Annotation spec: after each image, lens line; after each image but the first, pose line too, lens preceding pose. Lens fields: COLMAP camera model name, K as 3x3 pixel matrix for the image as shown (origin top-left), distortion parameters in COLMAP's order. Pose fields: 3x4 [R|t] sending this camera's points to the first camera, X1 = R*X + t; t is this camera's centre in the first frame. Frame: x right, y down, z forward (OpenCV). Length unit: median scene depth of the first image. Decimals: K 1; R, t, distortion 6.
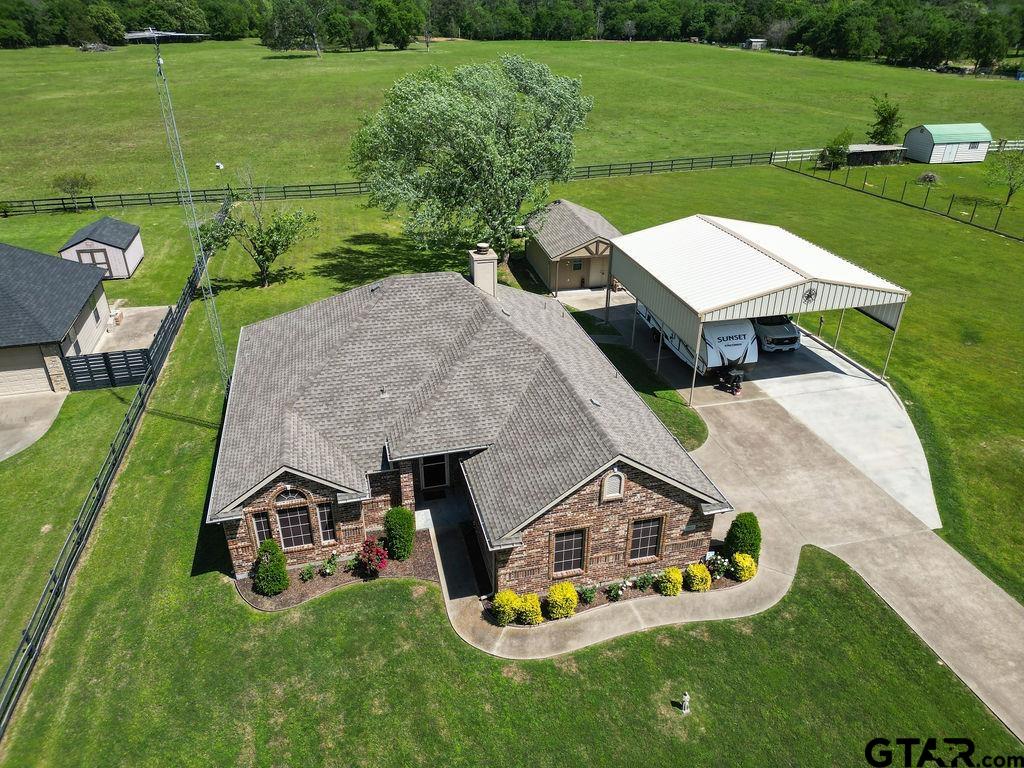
lens RADIAL K [[717.8, 0, 512.0], [0, 717.8, 384.0], [0, 0, 1]] dist [0.067488, -0.064986]
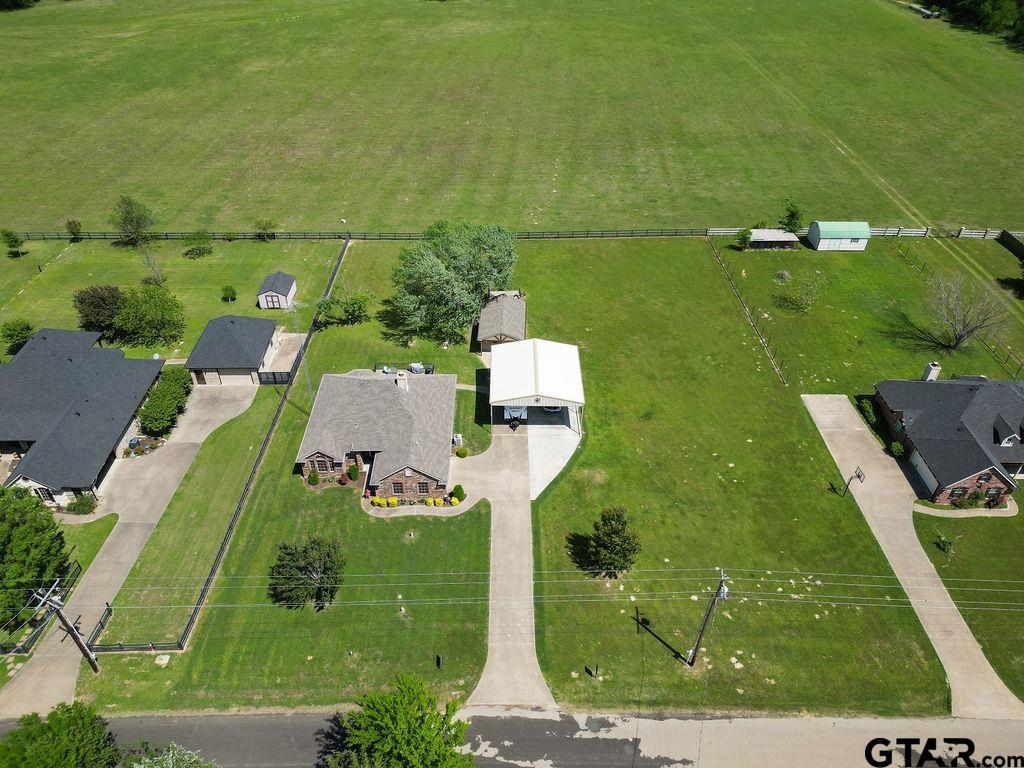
lens RADIAL K [[717.8, 0, 512.0], [0, 717.8, 384.0], [0, 0, 1]] dist [0.067488, -0.064986]
pose [[0.972458, 0.148322, -0.179792, 0.843335], [-0.116734, 0.977606, 0.175098, -0.660506], [0.201737, -0.149288, 0.967995, -1.519940]]
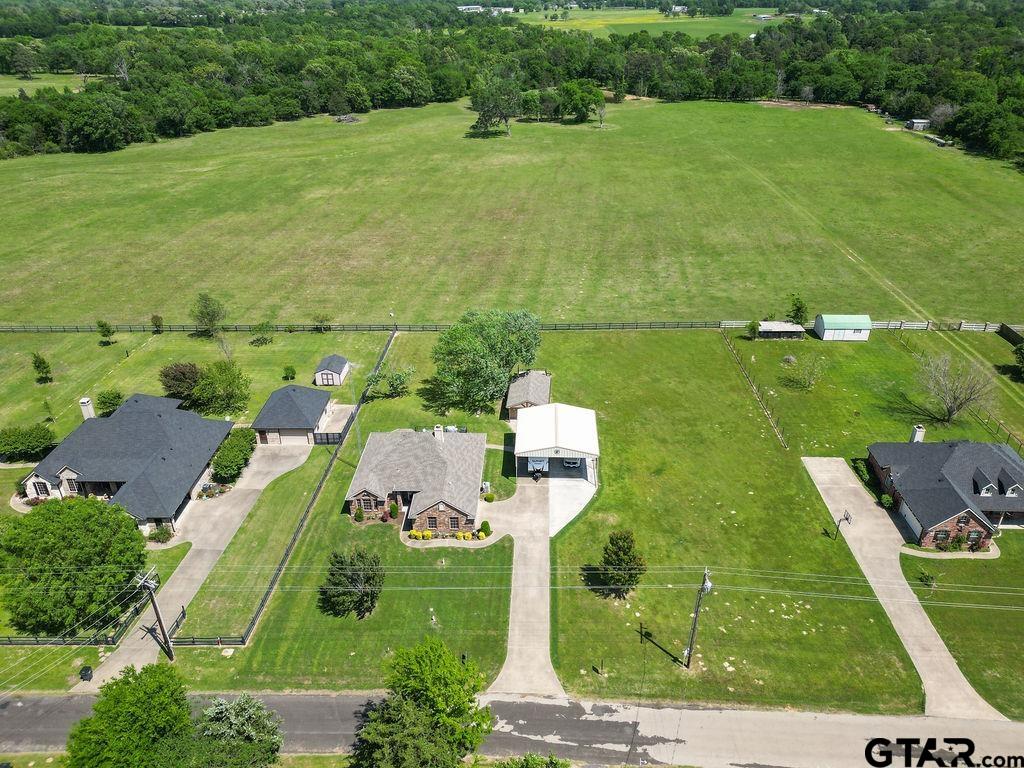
lens RADIAL K [[743.9, 0, 512.0], [0, 743.9, 384.0], [0, 0, 1]] dist [0.071055, -0.075548]
pose [[0.959540, 0.119209, -0.255093, 1.050033], [-0.120345, 0.992669, 0.011208, -0.437187], [0.254560, 0.019944, 0.966851, -2.013275]]
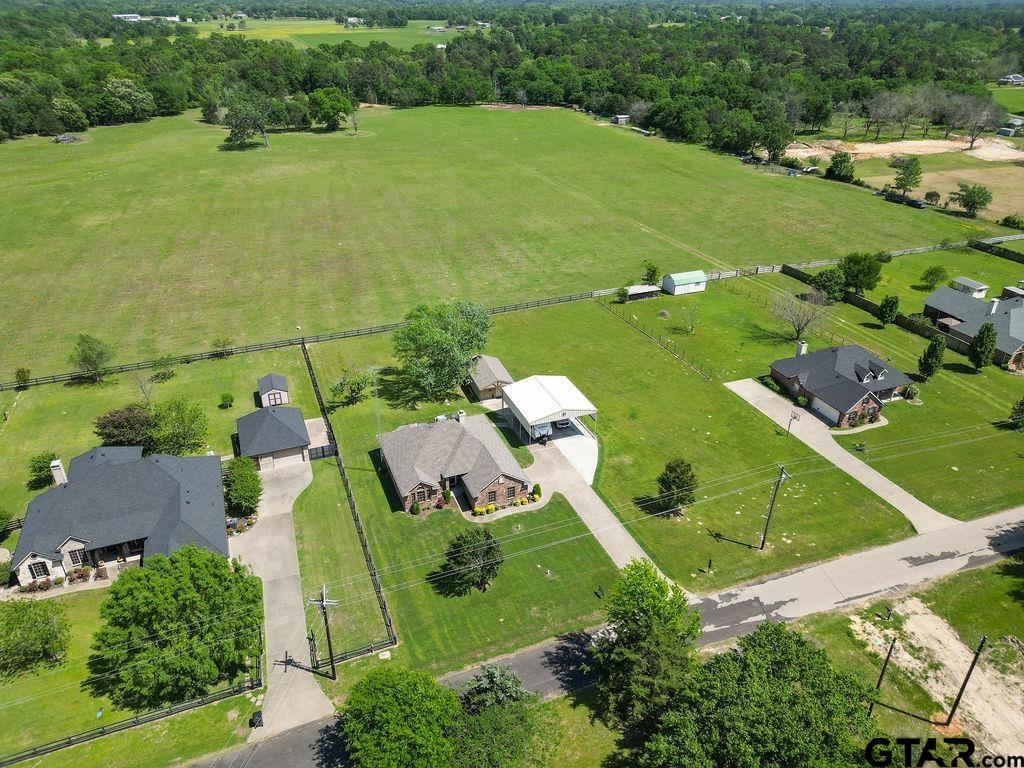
lens RADIAL K [[717.8, 0, 512.0], [0, 717.8, 384.0], [0, 0, 1]] dist [0.067488, -0.064986]
pose [[0.992162, -0.060104, 0.109551, -0.160969], [0.060224, 0.998182, 0.002219, -0.304522], [-0.109486, 0.004396, 0.993979, -2.289295]]
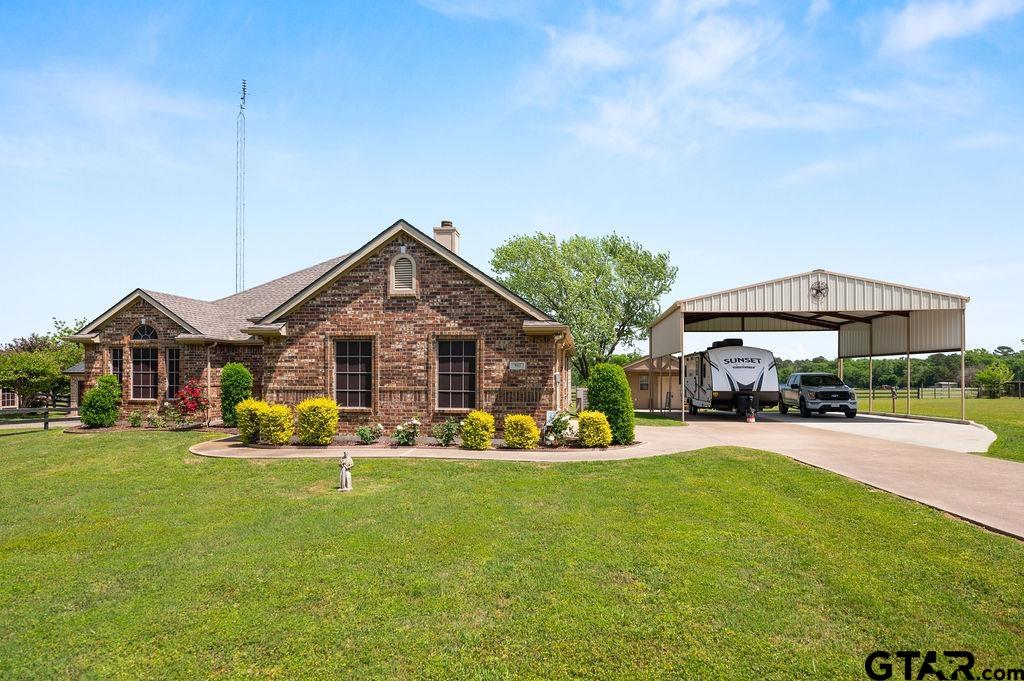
lens RADIAL K [[581.1, 0, 514.4], [0, 581.1, 368.9], [0, 0, 1]] dist [-0.003184, -0.000338]
pose [[0.932862, -0.003847, -0.360215, 0.358723], [-0.171528, 0.874567, -0.453554, 0.369849], [0.316777, 0.484890, 0.815190, 0.413610]]
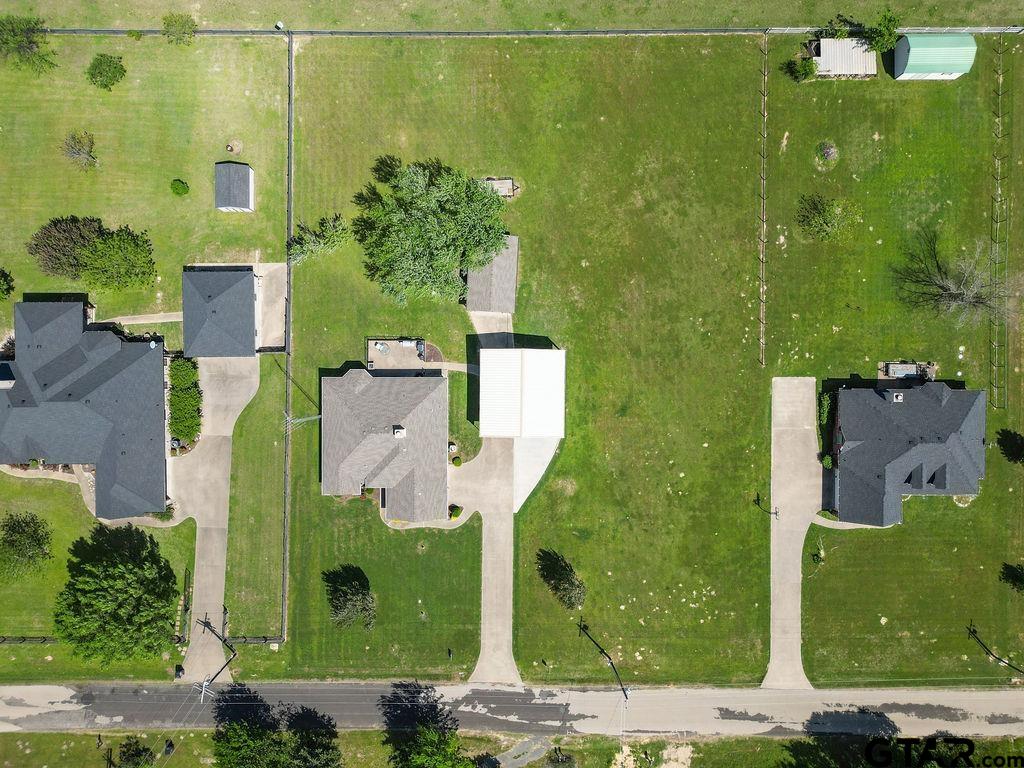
lens RADIAL K [[717.8, 0, 512.0], [0, 717.8, 384.0], [0, 0, 1]] dist [0.067488, -0.064986]
pose [[0.968506, 0.248921, 0.005893, 0.342689], [-0.121185, 0.450572, 0.884477, -2.930239], [0.217509, -0.857335, 0.466547, -0.117840]]
